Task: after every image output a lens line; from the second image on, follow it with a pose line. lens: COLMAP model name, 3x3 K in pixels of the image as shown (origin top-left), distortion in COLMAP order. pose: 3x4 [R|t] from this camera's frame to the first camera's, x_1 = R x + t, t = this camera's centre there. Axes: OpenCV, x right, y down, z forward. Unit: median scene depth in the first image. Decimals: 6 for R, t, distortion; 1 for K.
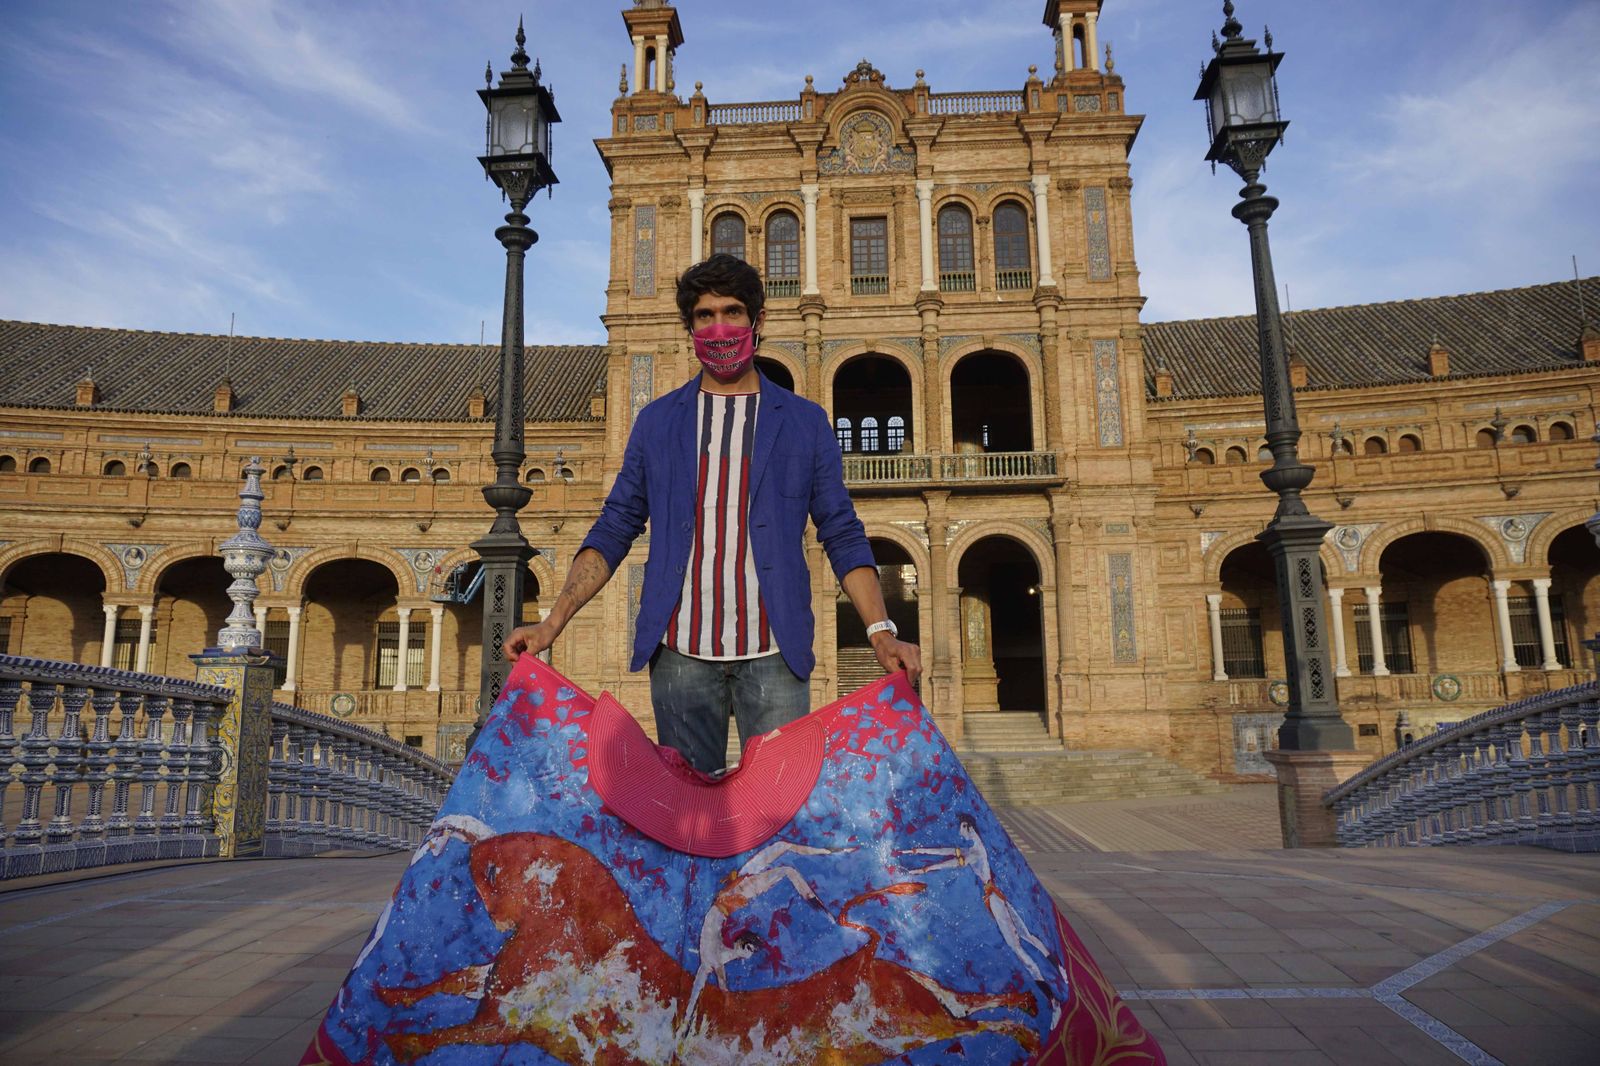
lens RADIAL K [[1059.2, 0, 834.1], [0, 1059.2, 533.1], [0, 0, 1]] dist [0.000926, 0.073473]
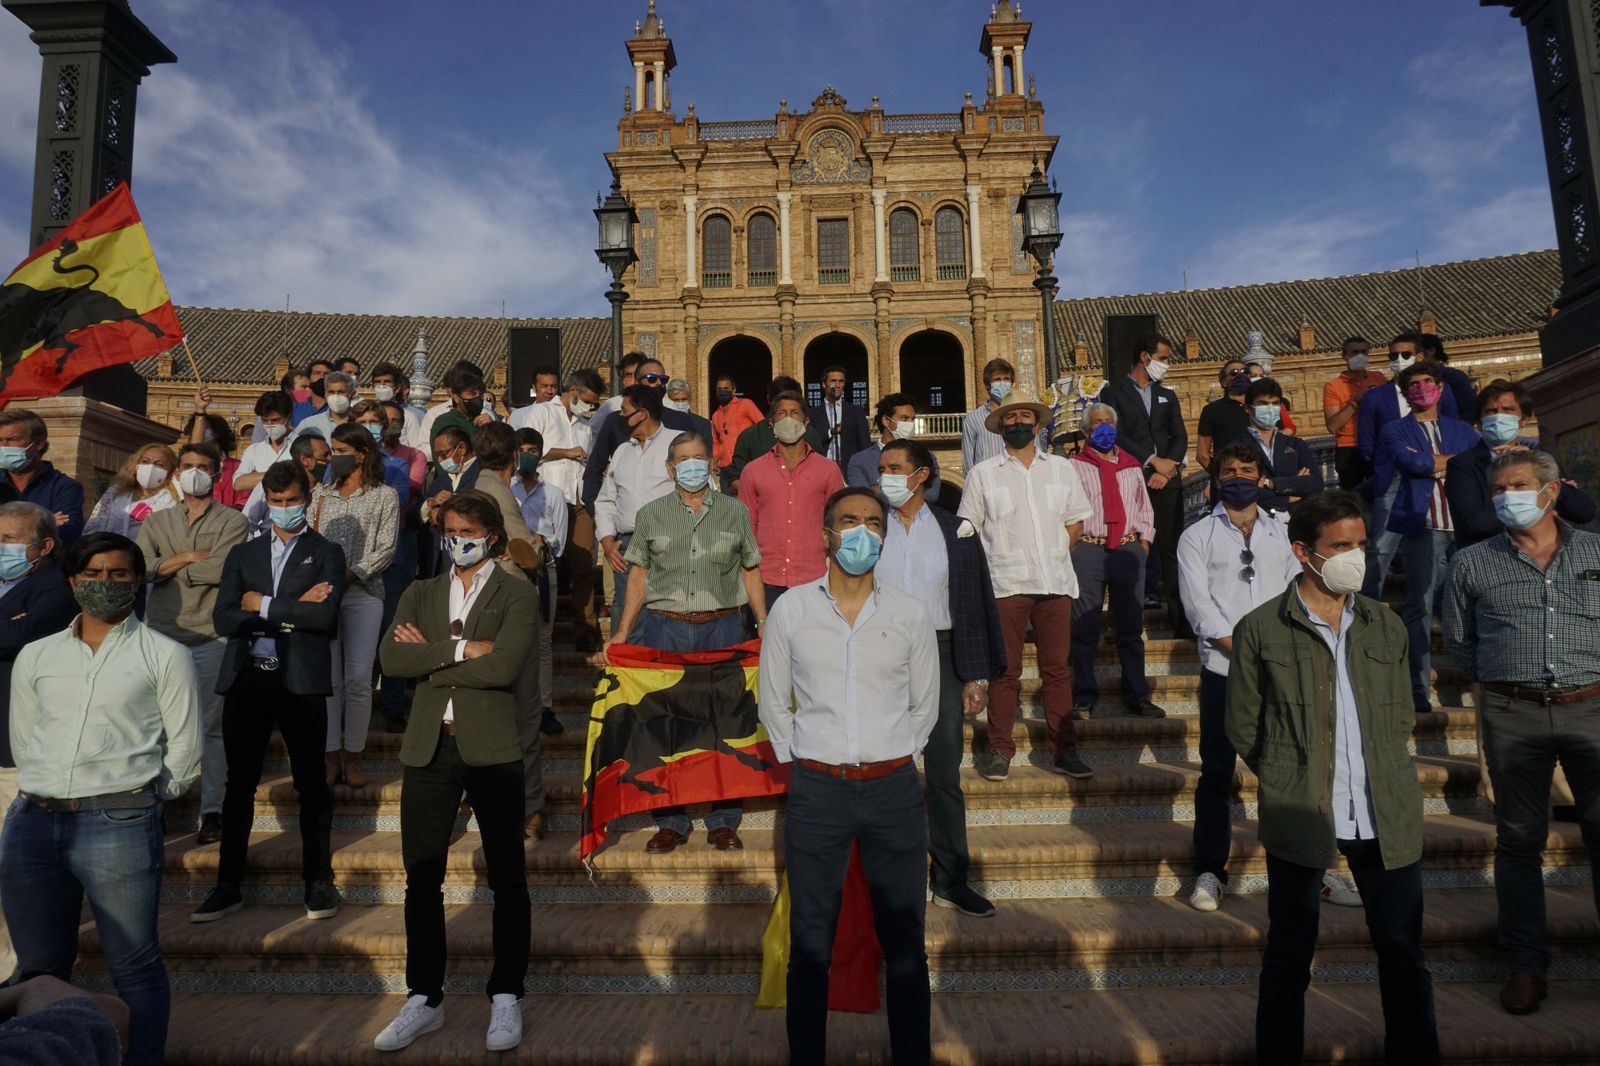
lens RADIAL K [[1066.5, 0, 800.0], [0, 1066.5, 533.0], [0, 0, 1]] dist [-0.049576, 0.034290]
pose [[0.999981, -0.002721, -0.005552, 0.000654], [0.002954, 0.999100, 0.042302, 0.009050], [0.005432, -0.042318, 0.999089, -0.228048]]
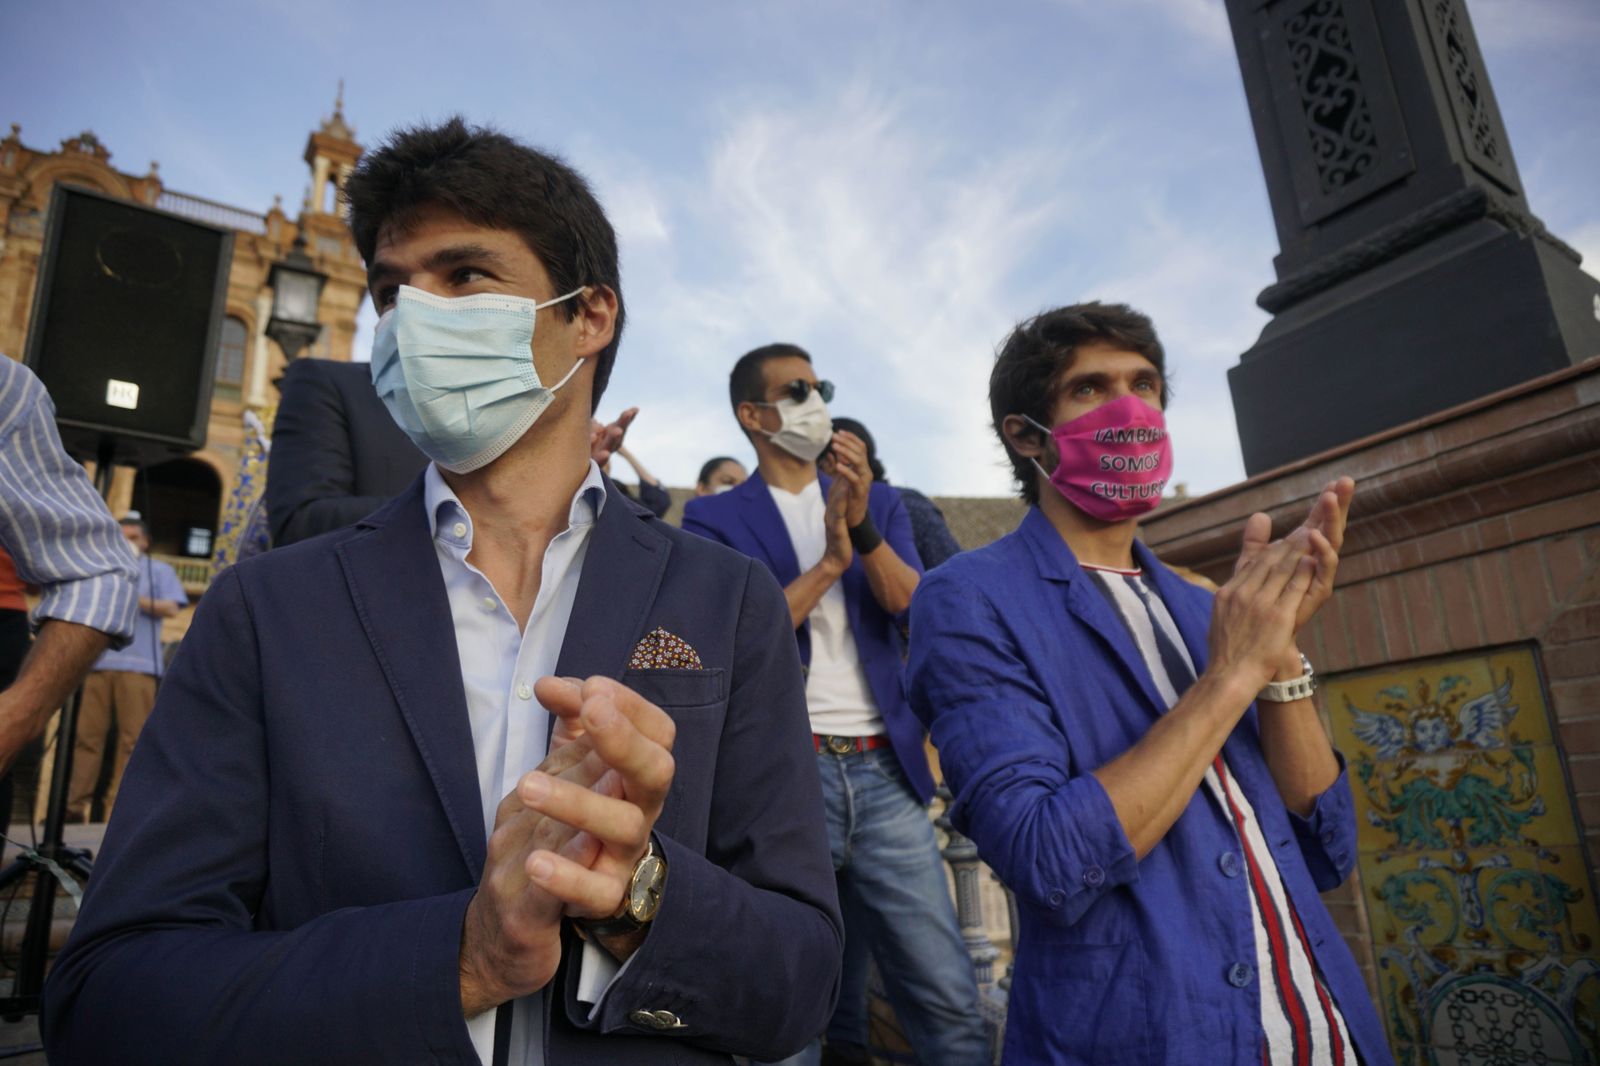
lens RADIAL K [[1066.5, 0, 800.0], [0, 1066.5, 533.0], [0, 0, 1]] dist [-0.049576, 0.034290]
pose [[0.806475, 0.146315, 0.572878, 0.057279], [-0.073141, 0.986144, -0.148899, 0.004642], [-0.586727, 0.078183, 0.806002, -0.109738]]
